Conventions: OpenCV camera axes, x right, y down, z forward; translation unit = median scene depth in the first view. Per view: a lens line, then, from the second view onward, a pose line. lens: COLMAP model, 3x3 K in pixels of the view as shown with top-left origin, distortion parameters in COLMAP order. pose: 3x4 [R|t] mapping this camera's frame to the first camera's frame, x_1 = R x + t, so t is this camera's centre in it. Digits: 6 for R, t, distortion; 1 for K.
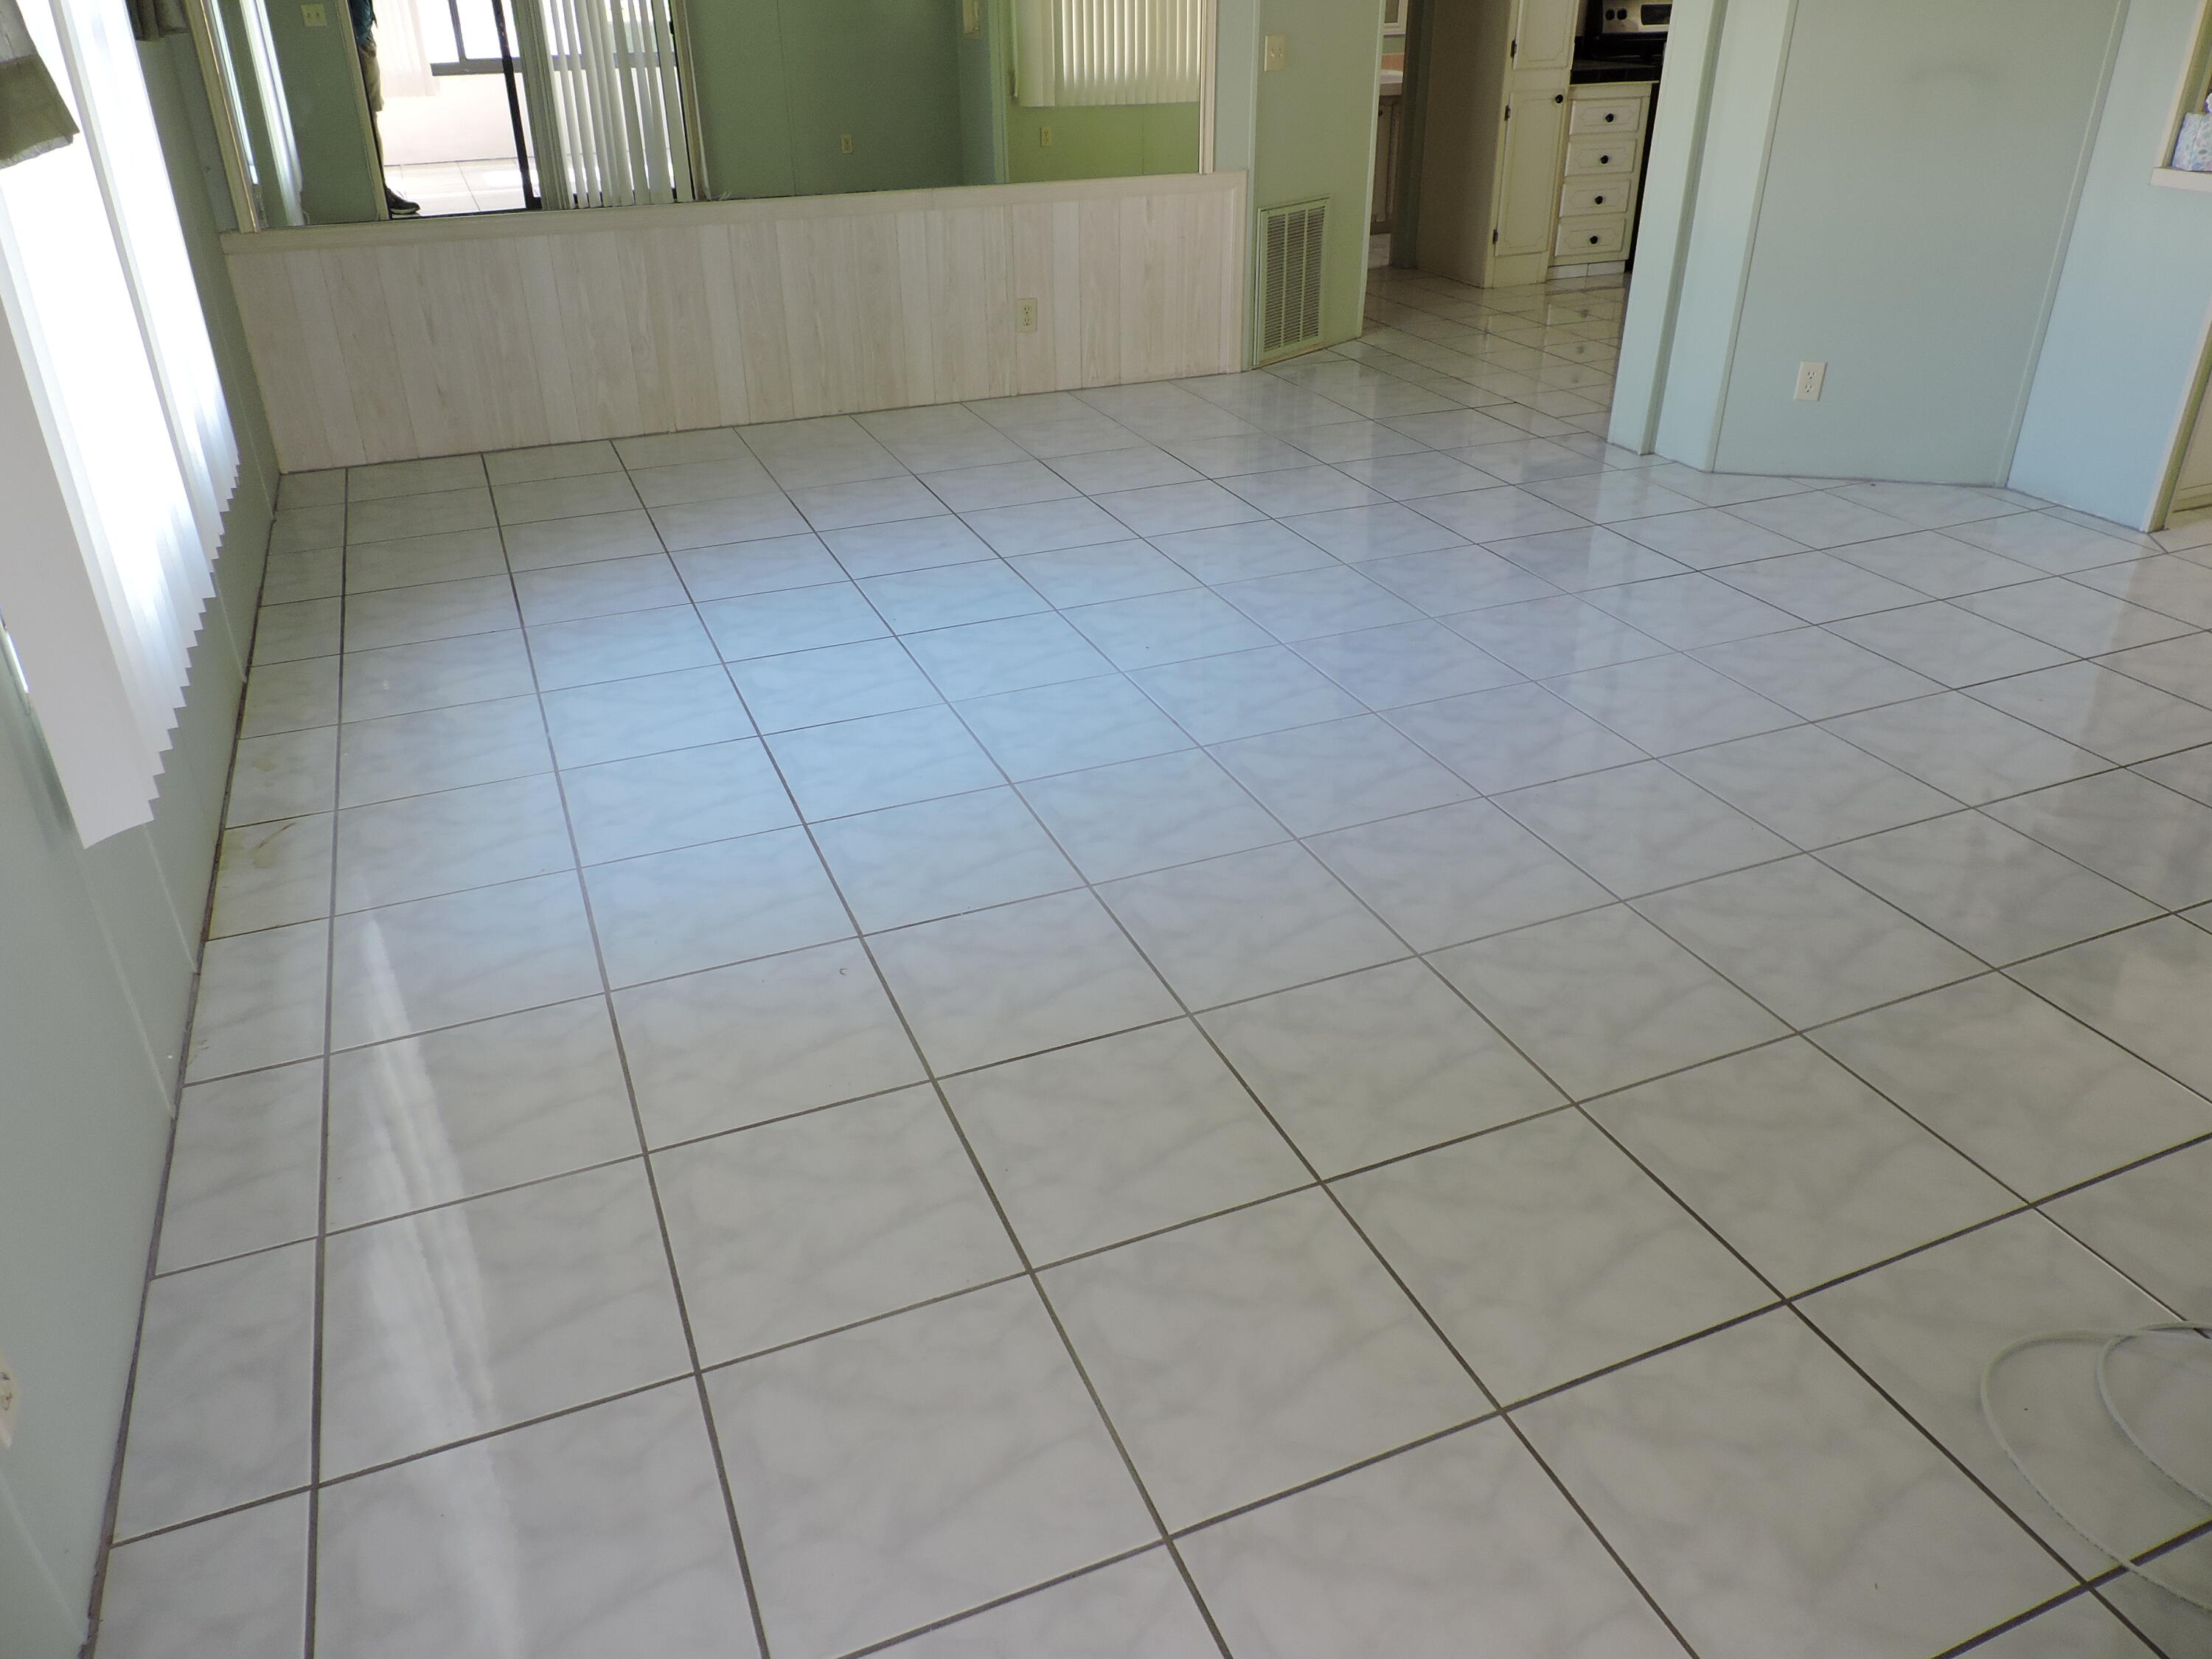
lens RADIAL K [[1574.1, 0, 1104.6], [0, 1574.1, 825.6], [0, 0, 1]] dist [-0.034369, 0.009526]
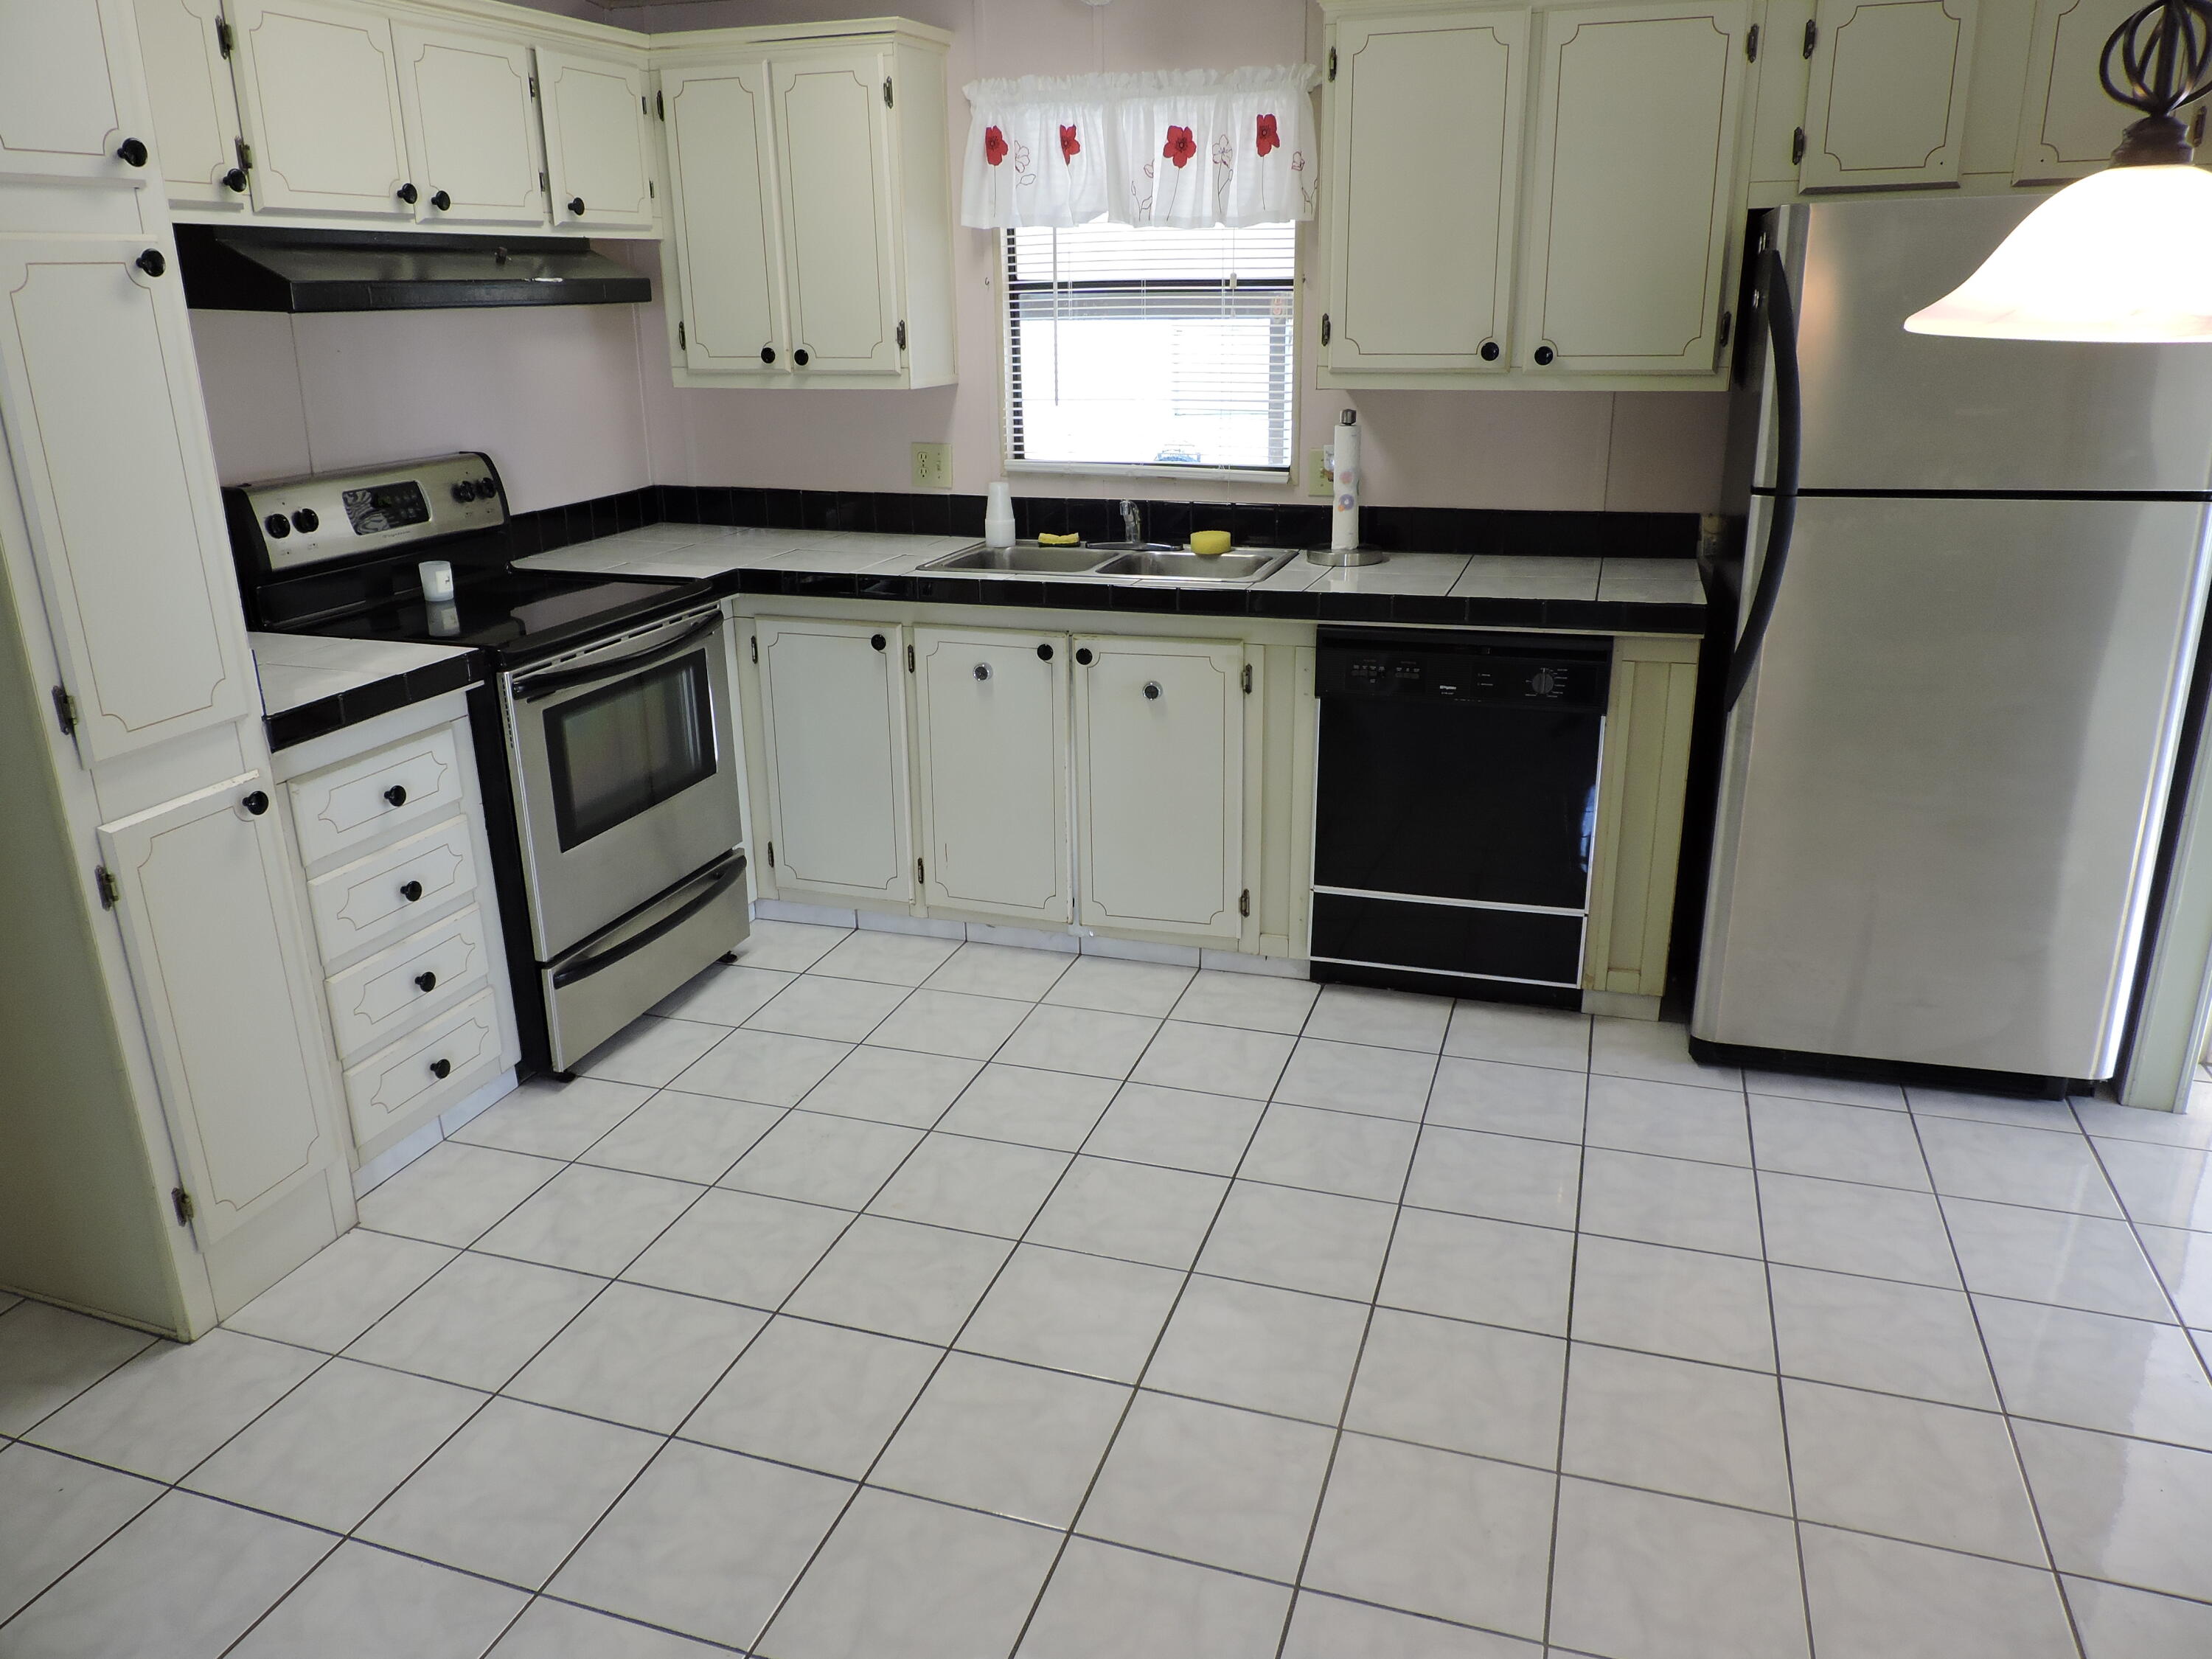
lens RADIAL K [[1574.1, 0, 1106.5], [0, 1574.1, 826.8], [0, 0, 1]] dist [-0.034369, 0.009526]
pose [[0.658220, -0.244884, 0.711884, 0.161198], [0.371968, 0.927916, -0.024729, -0.367388], [-0.654513, 0.281075, 0.701862, 0.609090]]
